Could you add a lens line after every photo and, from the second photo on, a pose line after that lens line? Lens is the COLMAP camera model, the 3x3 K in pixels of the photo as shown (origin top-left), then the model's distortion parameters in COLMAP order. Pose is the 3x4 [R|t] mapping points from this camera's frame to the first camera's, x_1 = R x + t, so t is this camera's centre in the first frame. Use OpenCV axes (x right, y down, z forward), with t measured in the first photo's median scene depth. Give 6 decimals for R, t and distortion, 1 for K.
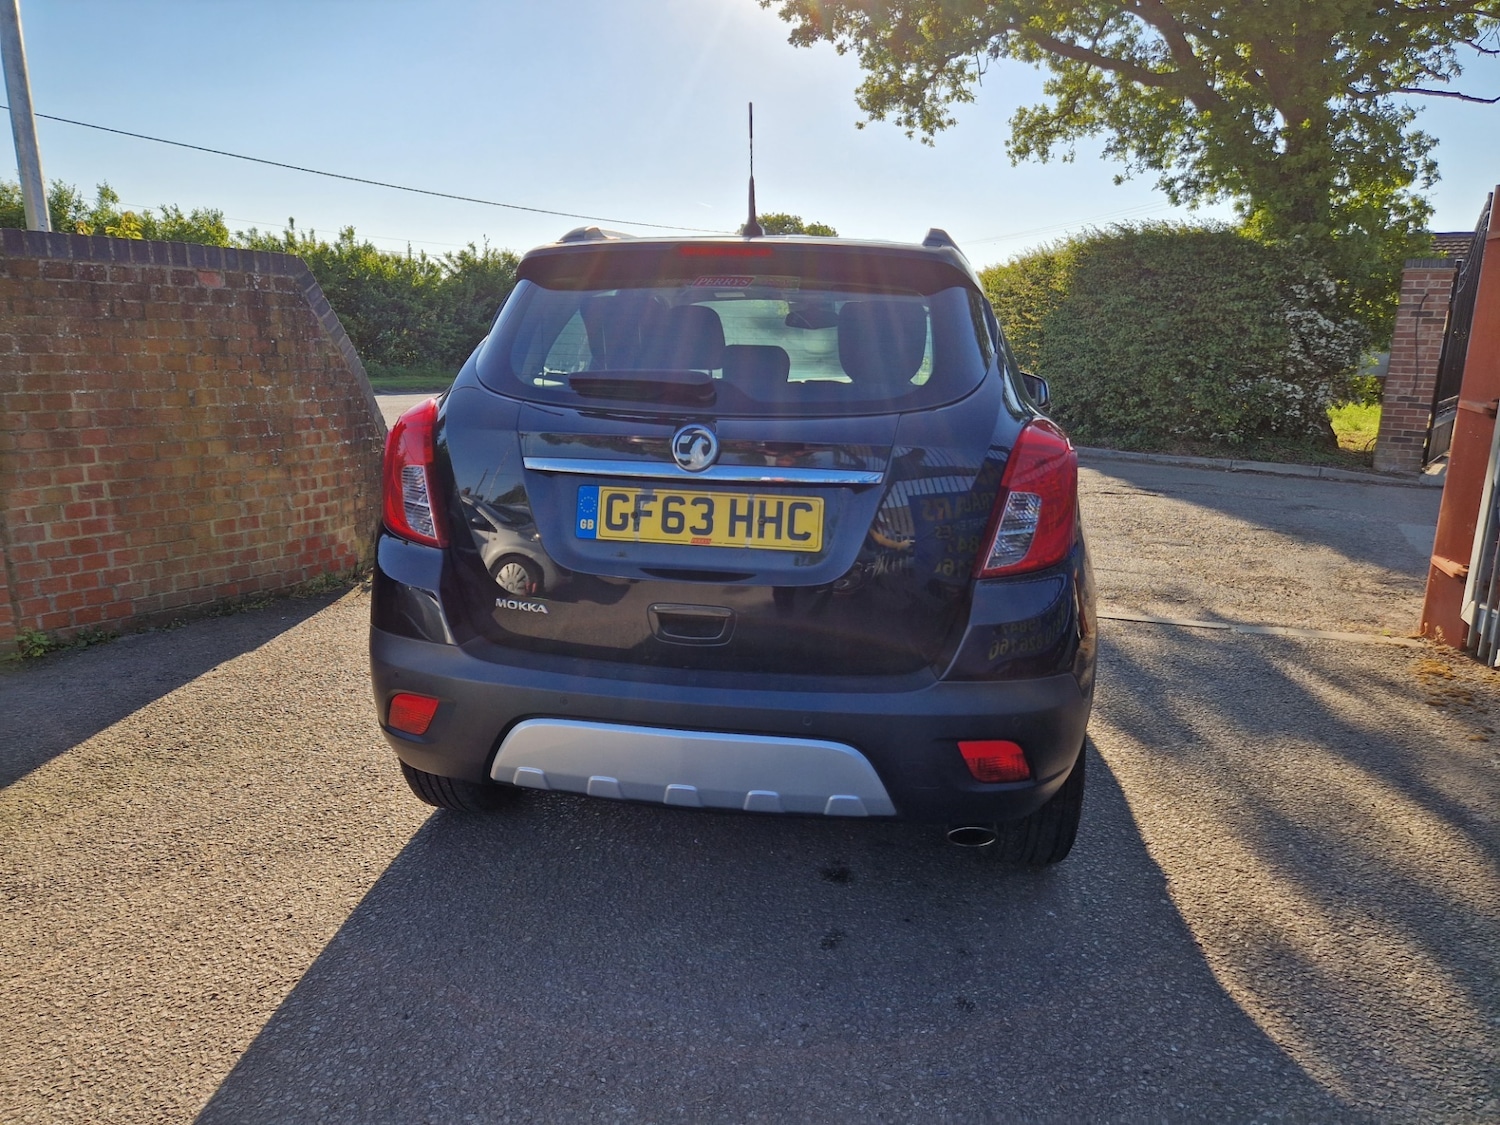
lens RADIAL K [[987.0, 0, 750.0], [0, 987.0, 562.5], [0, 0, 1]] dist [0.083142, -0.071570]
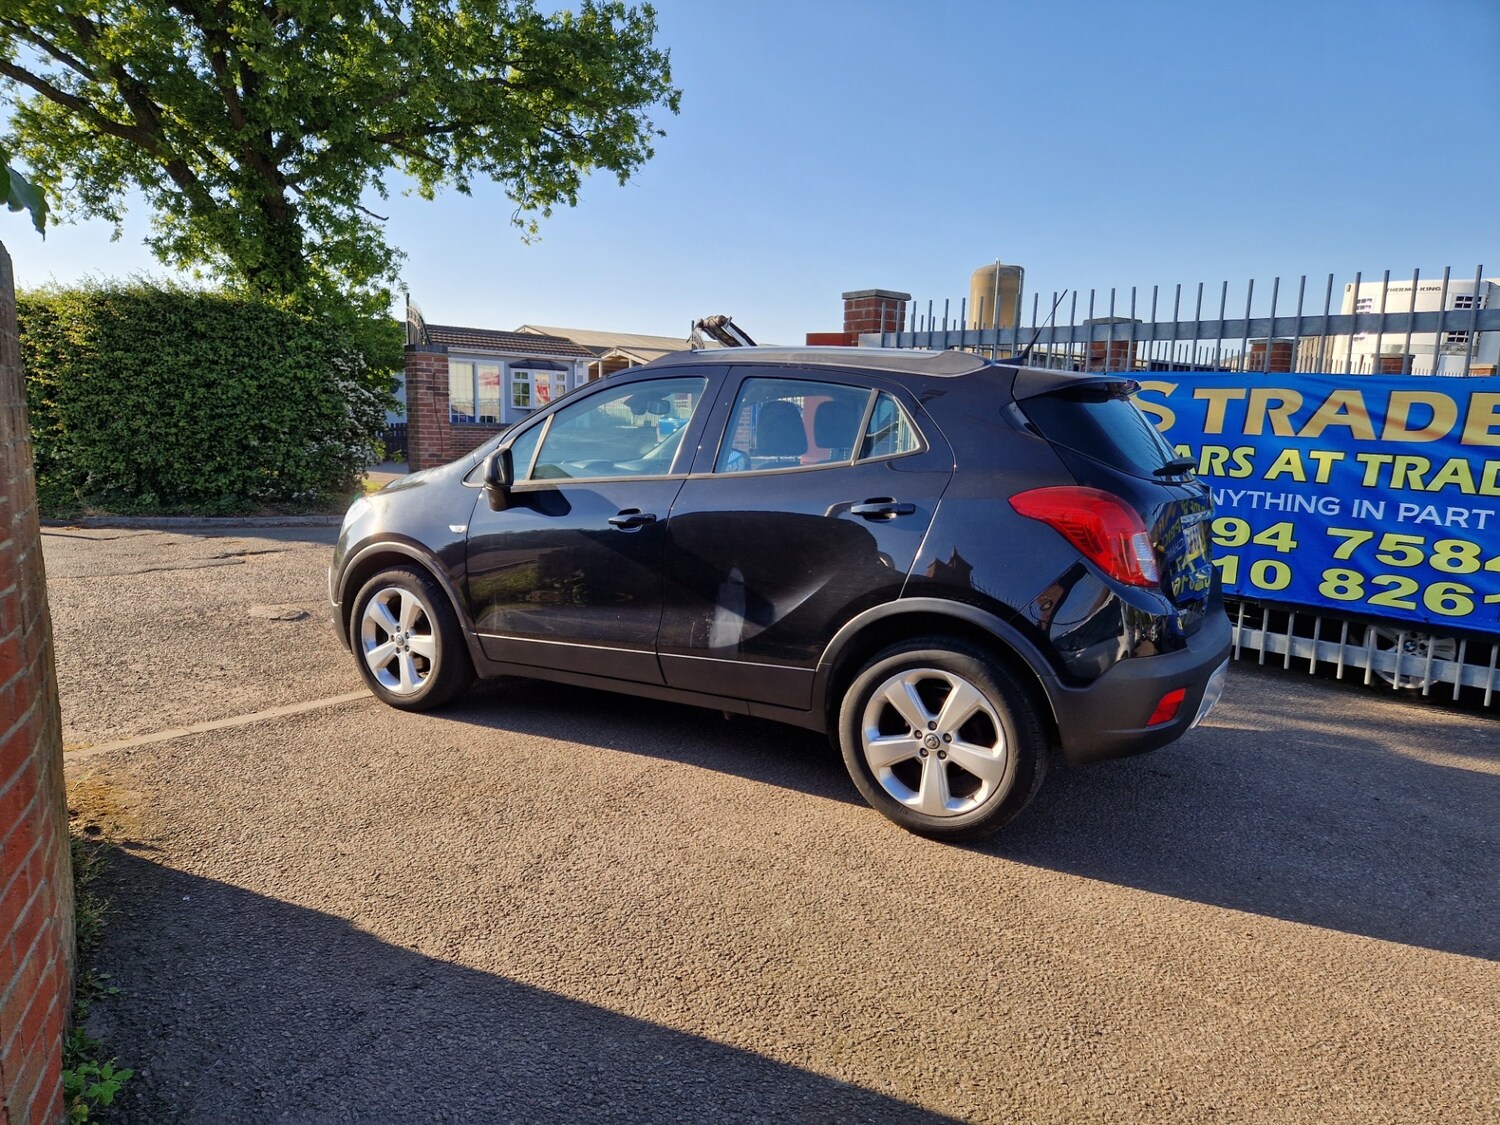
lens RADIAL K [[993.6, 0, 724.0], [0, 993.6, 571.7], [0, 0, 1]] dist [0.047016, -0.000298]
pose [[0.388838, -0.146638, 0.909562, -0.974050], [0.184672, 0.979621, 0.078986, -0.139084], [-0.902608, 0.137258, 0.407994, 0.505826]]
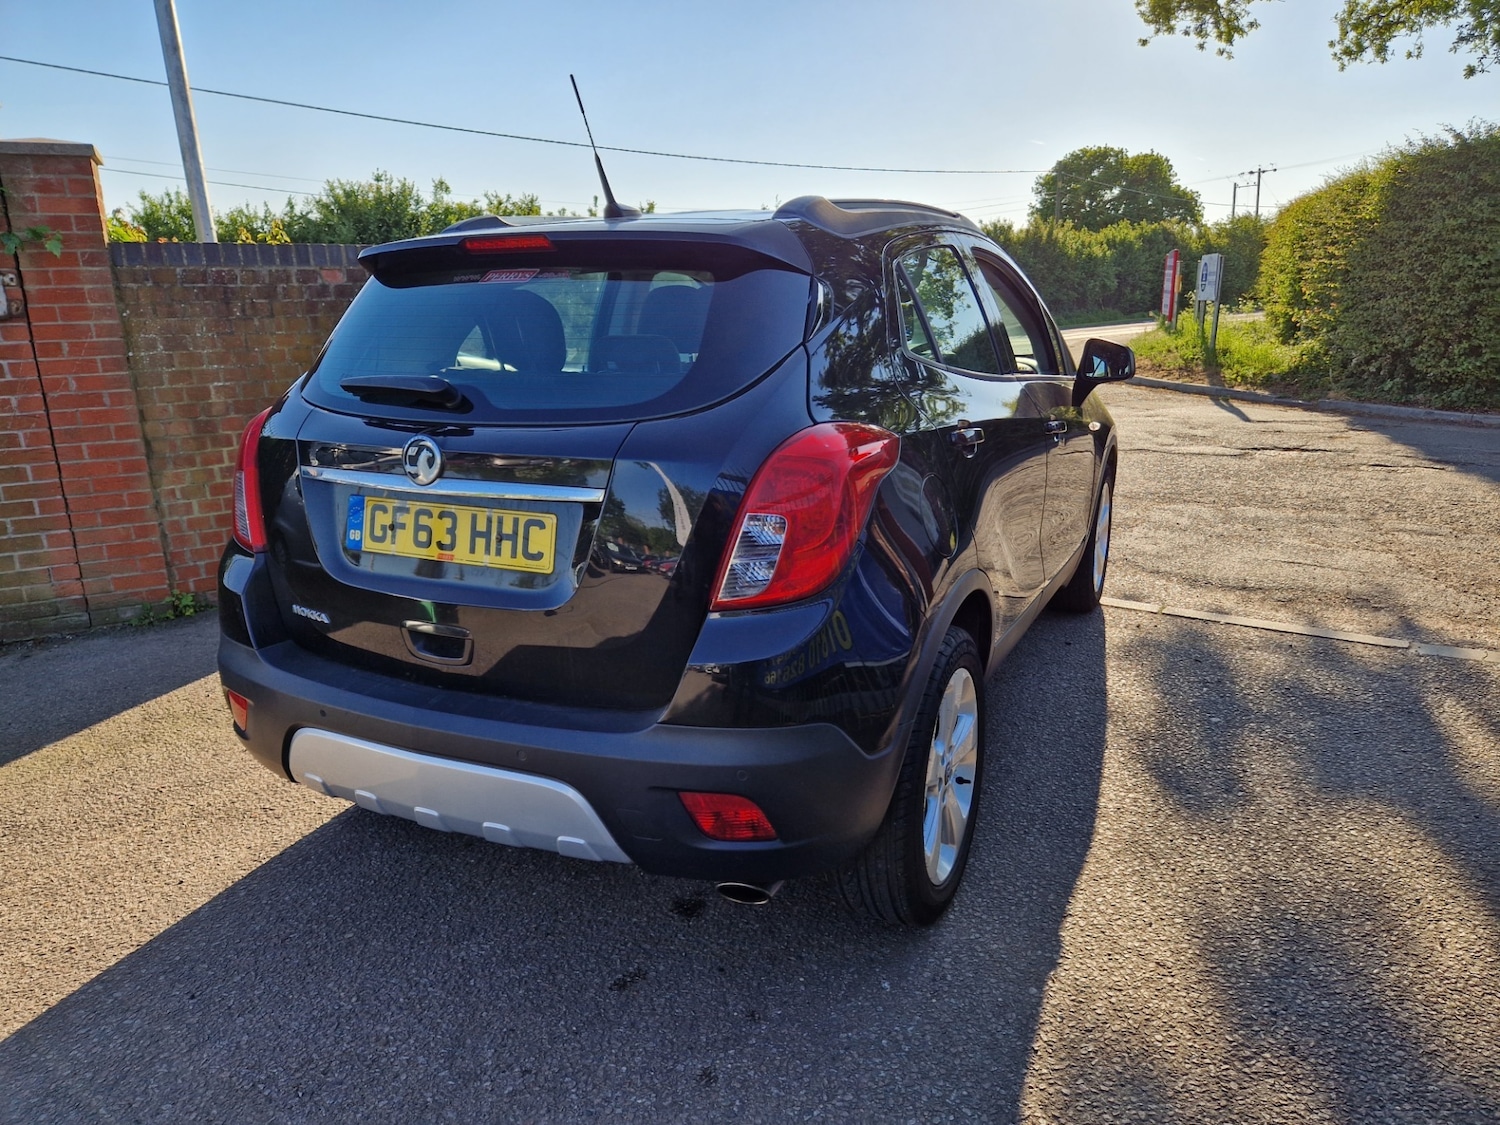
lens RADIAL K [[999.7, 0, 752.5], [0, 999.7, 569.5], [0, 0, 1]] dist [0.071794, -0.060663]
pose [[0.956403, 0.035233, -0.289916, 0.247831], [-0.021819, 0.998542, 0.049375, -0.030841], [0.291233, -0.040896, 0.955778, 0.077259]]
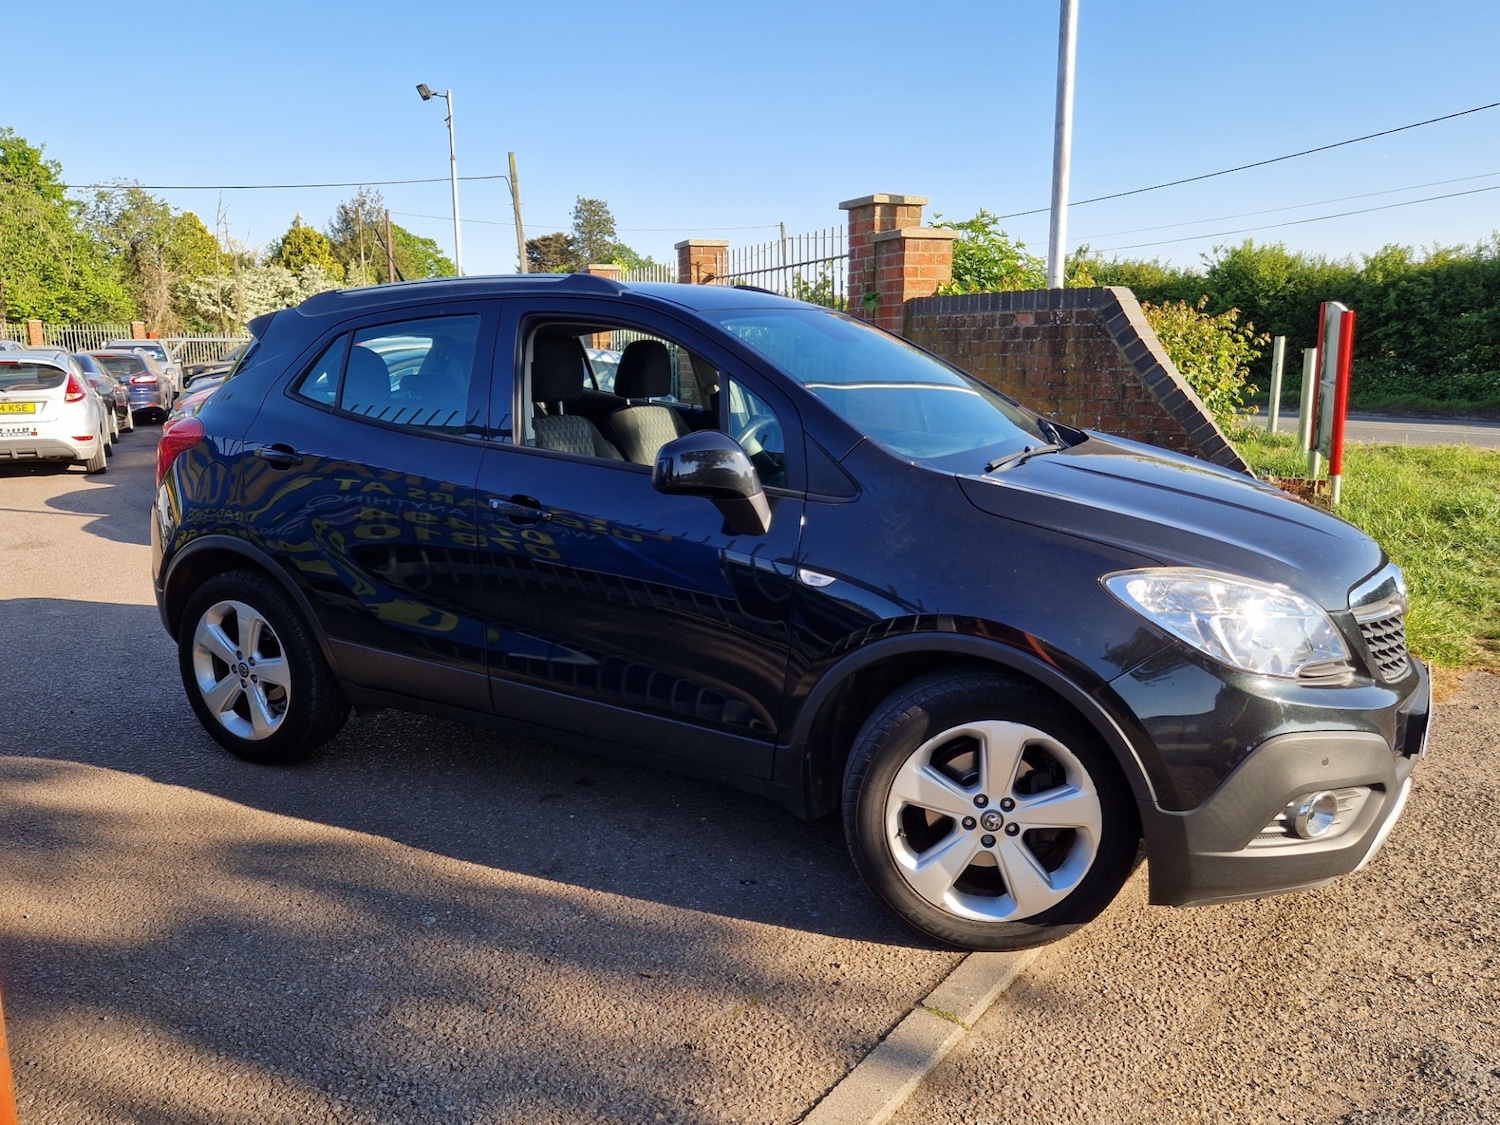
lens RADIAL K [[1107.4, 0, 733.5], [0, 1107.4, 559.7], [0, 0, 1]] dist [0.083159, -0.078509]
pose [[-0.356108, 0.163017, -0.920116, 0.890904], [-0.202829, 0.947705, 0.246405, -0.290926], [0.912167, 0.274372, -0.304421, 1.264677]]
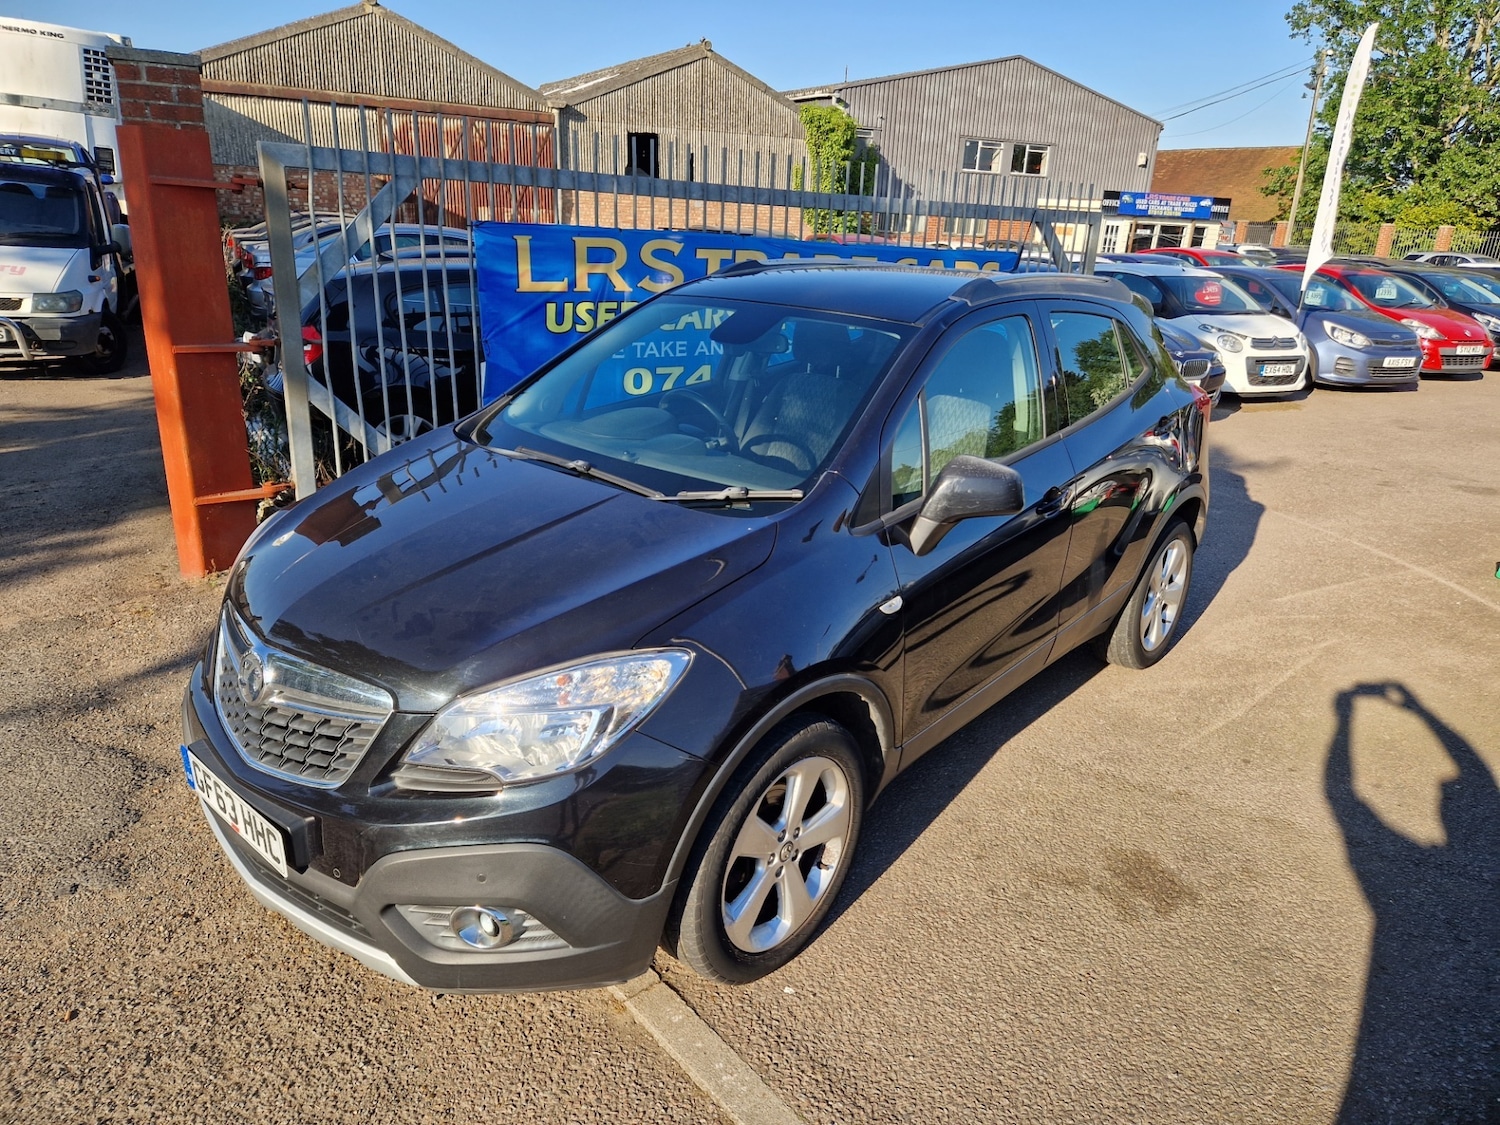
lens RADIAL K [[1008.1, 0, 769.6], [0, 1008.1, 556.8], [0, 0, 1]] dist [0.083923, -0.073616]
pose [[-0.848909, -0.225935, 0.477816, -0.363934], [0.052454, 0.863553, 0.501522, -0.500593], [-0.525930, 0.450809, -0.721227, 1.651219]]
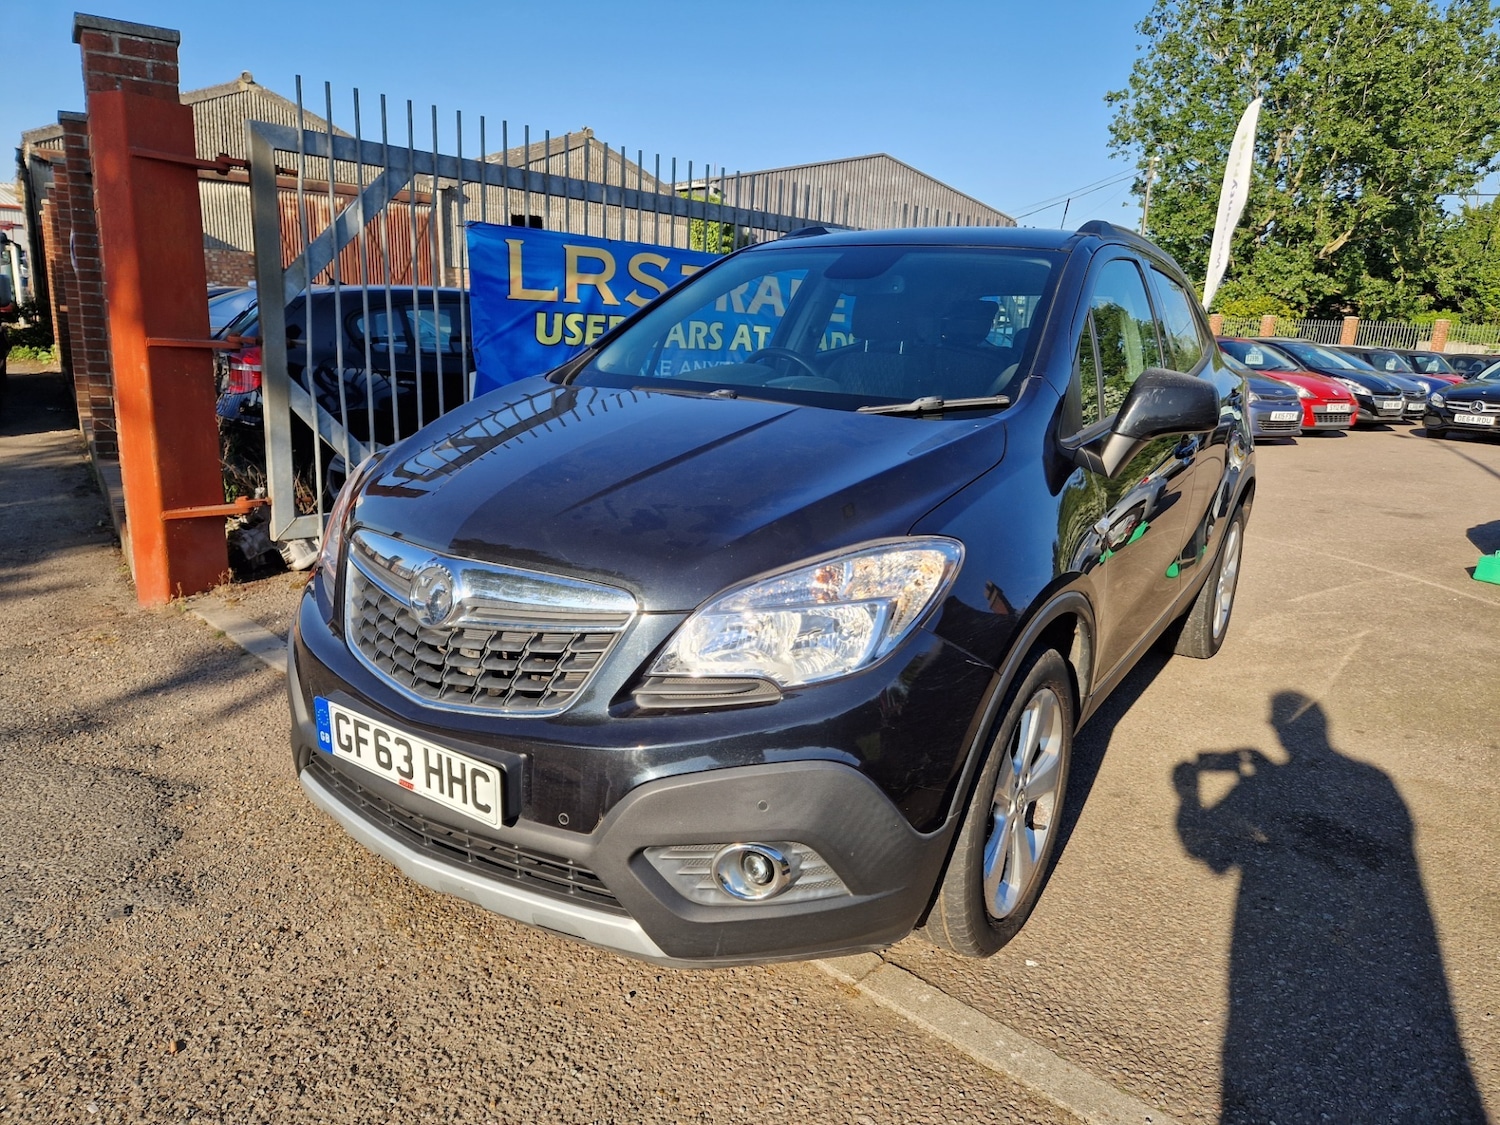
lens RADIAL K [[1009.6, 0, 741.1], [0, 1009.6, 566.5], [0, 0, 1]] dist [0.081324, -0.071994]
pose [[-0.902589, -0.161714, 0.398977, -0.183577], [0.029748, 0.901123, 0.432542, -0.387537], [-0.429475, 0.402276, -0.808533, 1.730650]]
